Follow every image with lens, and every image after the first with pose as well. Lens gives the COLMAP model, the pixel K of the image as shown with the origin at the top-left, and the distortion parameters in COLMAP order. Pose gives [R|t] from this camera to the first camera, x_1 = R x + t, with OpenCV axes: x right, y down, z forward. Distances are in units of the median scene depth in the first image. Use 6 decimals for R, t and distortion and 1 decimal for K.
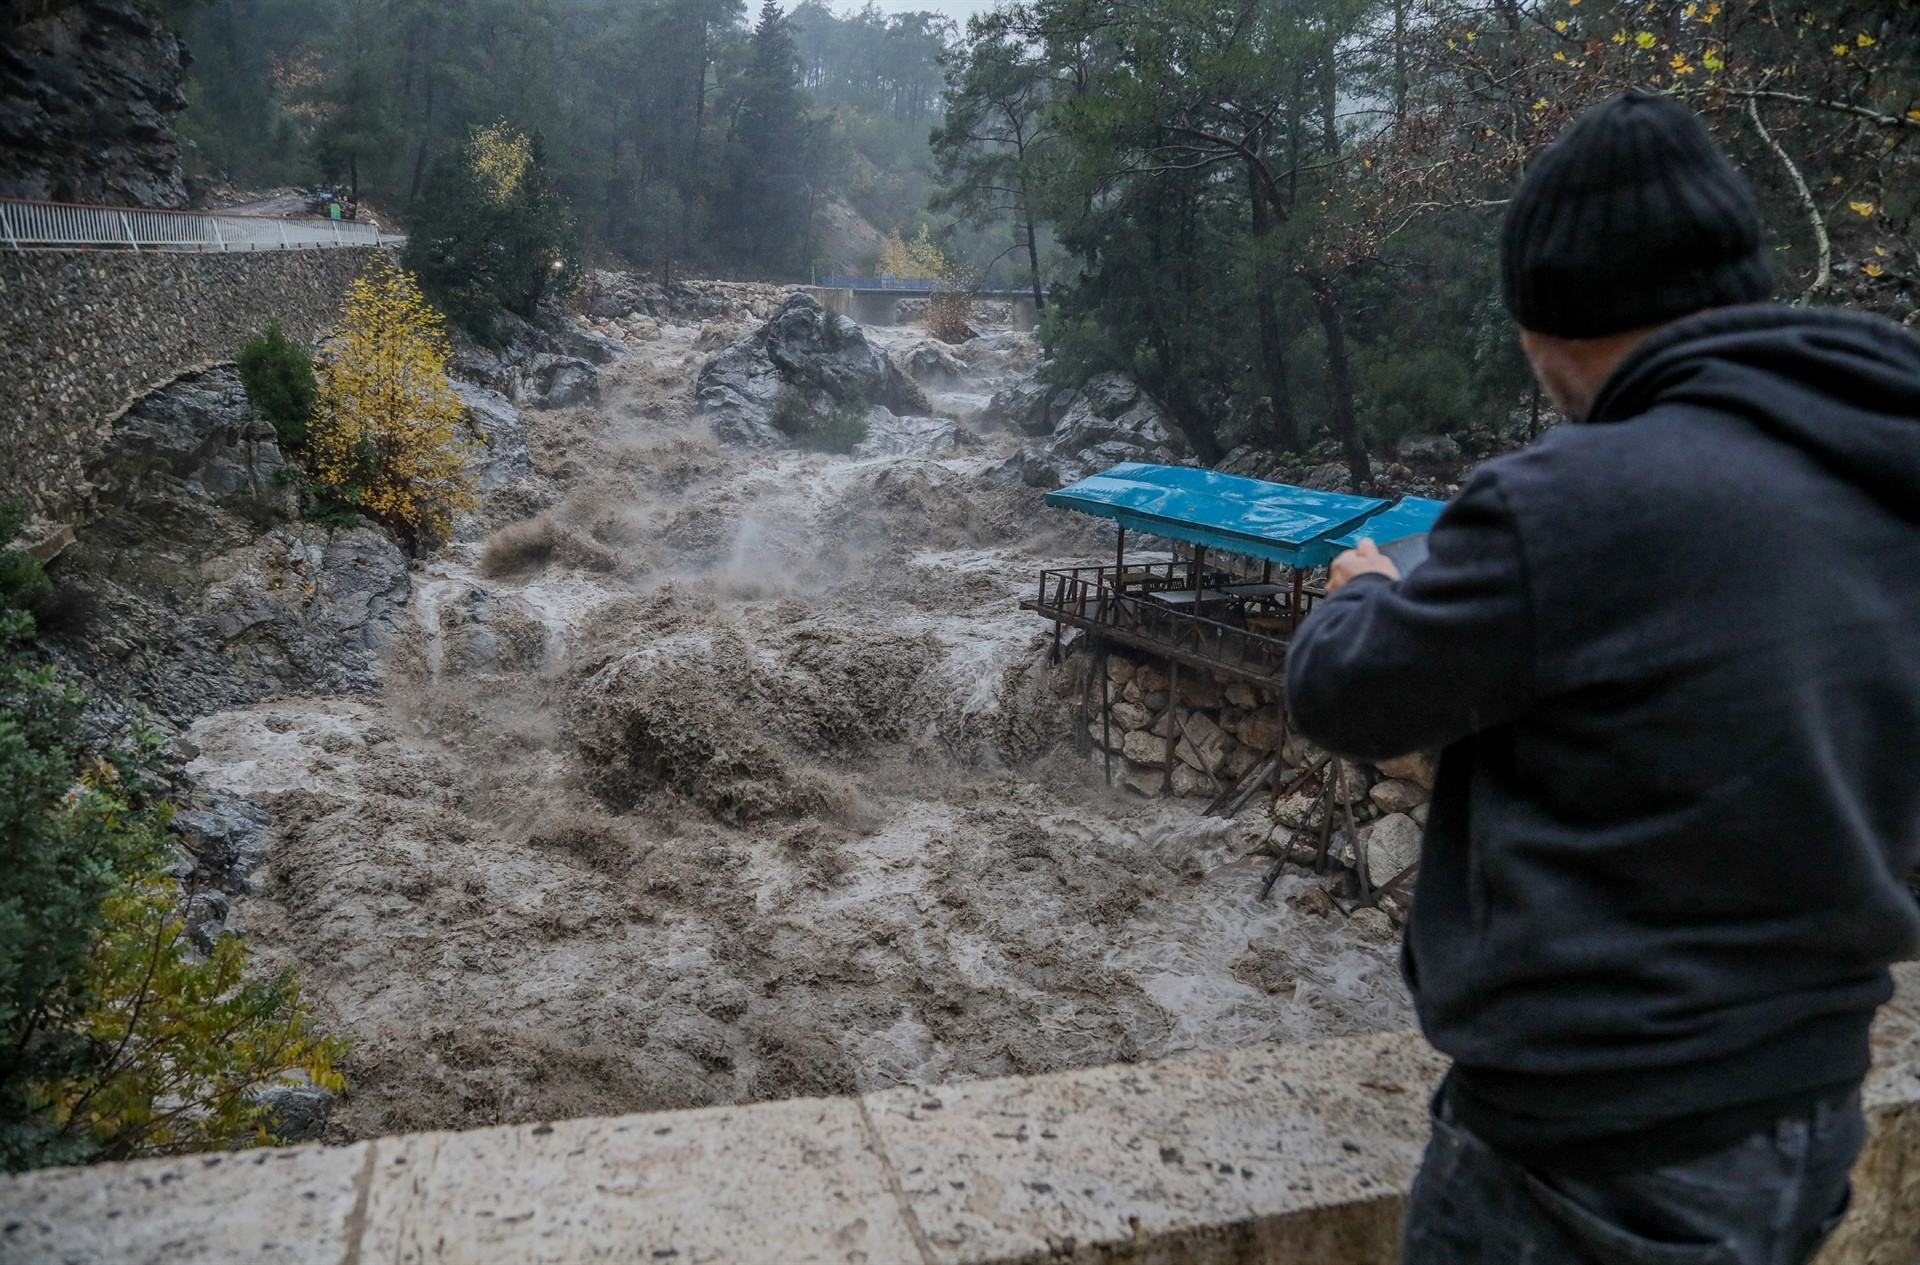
lens RADIAL K [[1347.6, 0, 960.0], [0, 1347.6, 632.5], [0, 0, 1]] dist [-0.120505, 0.082165]
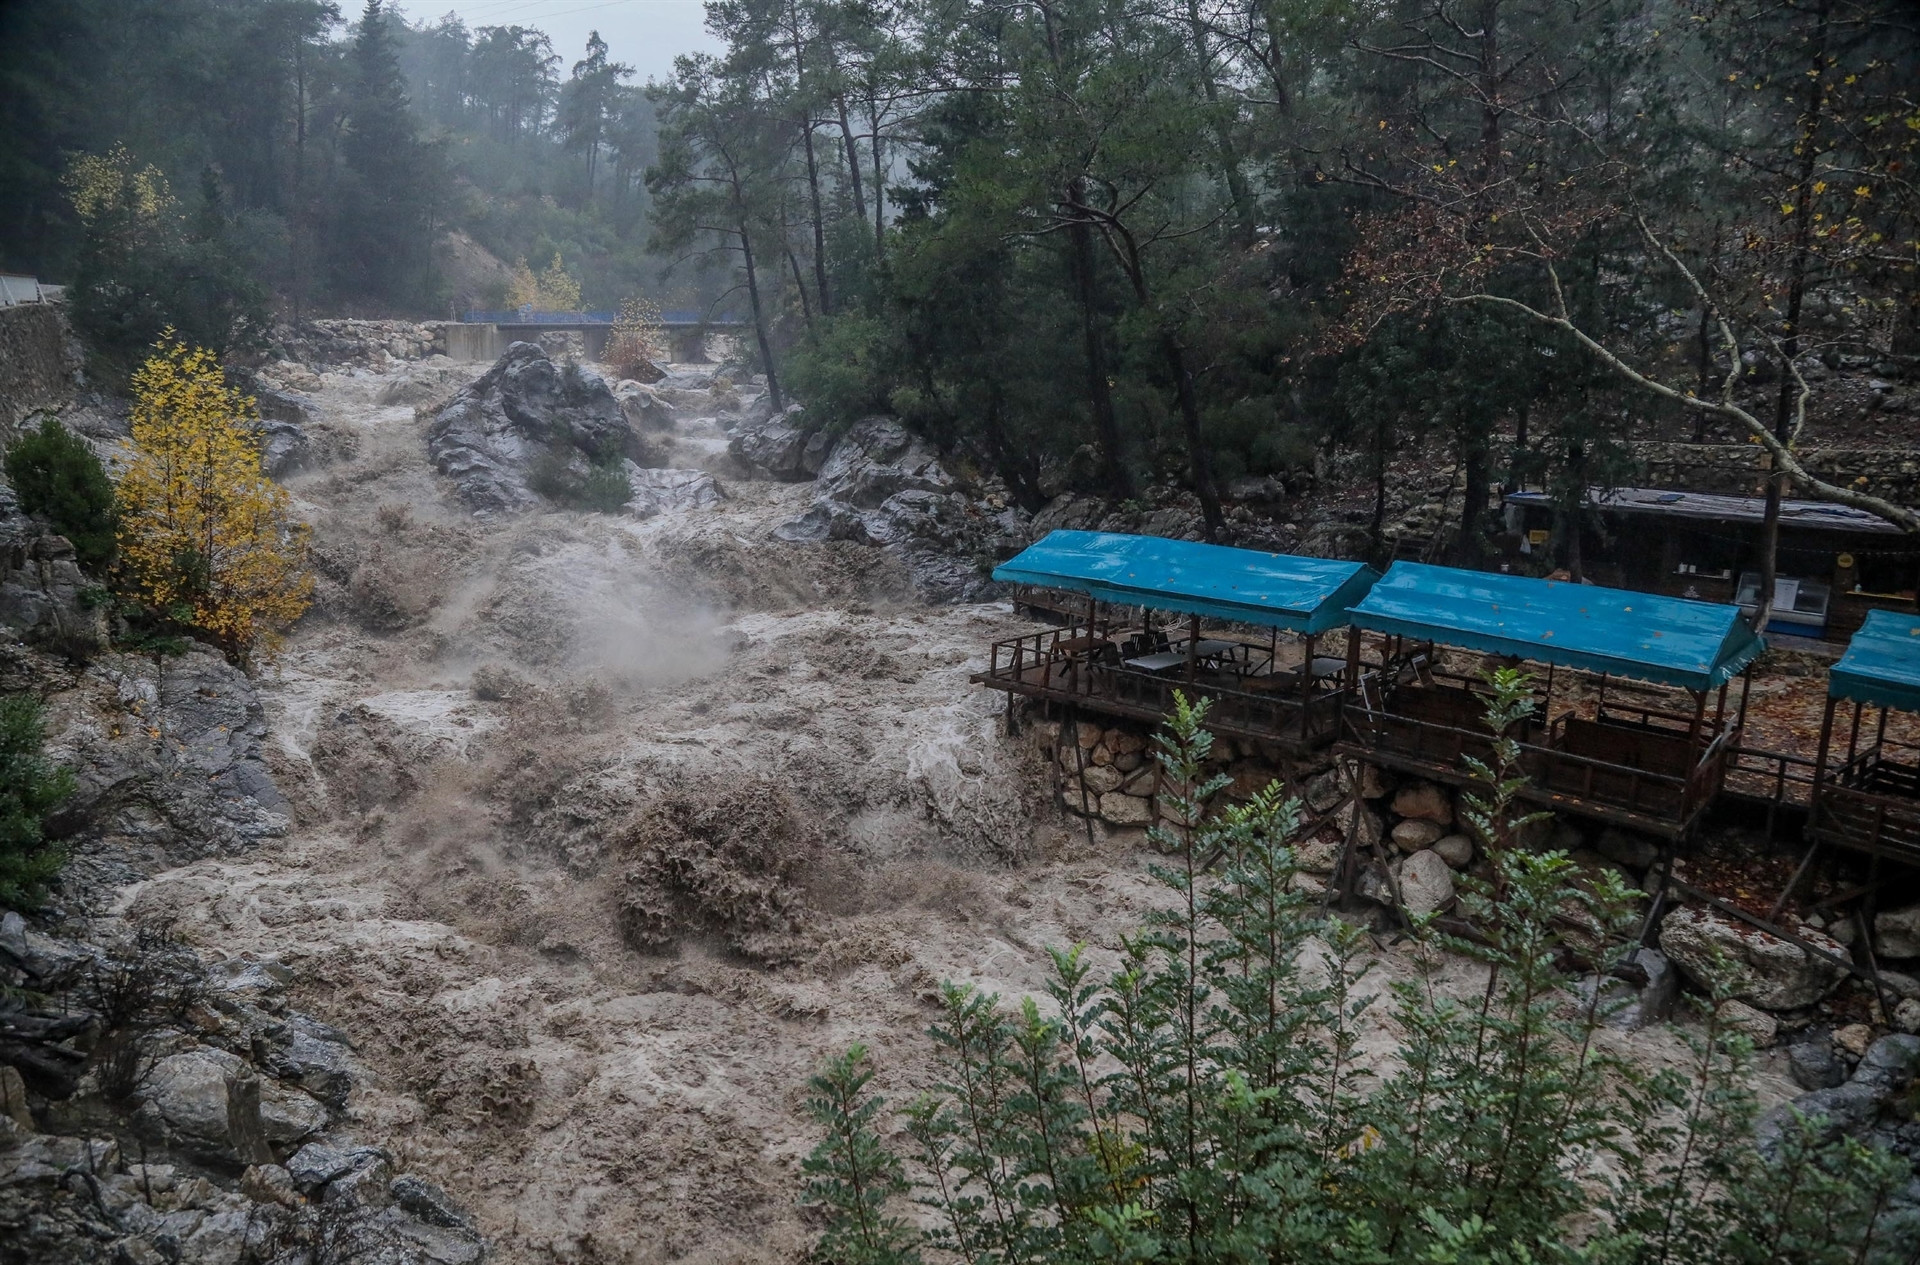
lens RADIAL K [[1347.6, 0, 960.0], [0, 1347.6, 632.5], [0, 0, 1]] dist [-0.120505, 0.082165]
pose [[0.952185, -0.082720, 0.294111, -0.230338], [0.085313, 0.996346, 0.004025, -0.053860], [-0.293369, 0.021259, 0.955763, 0.038488]]
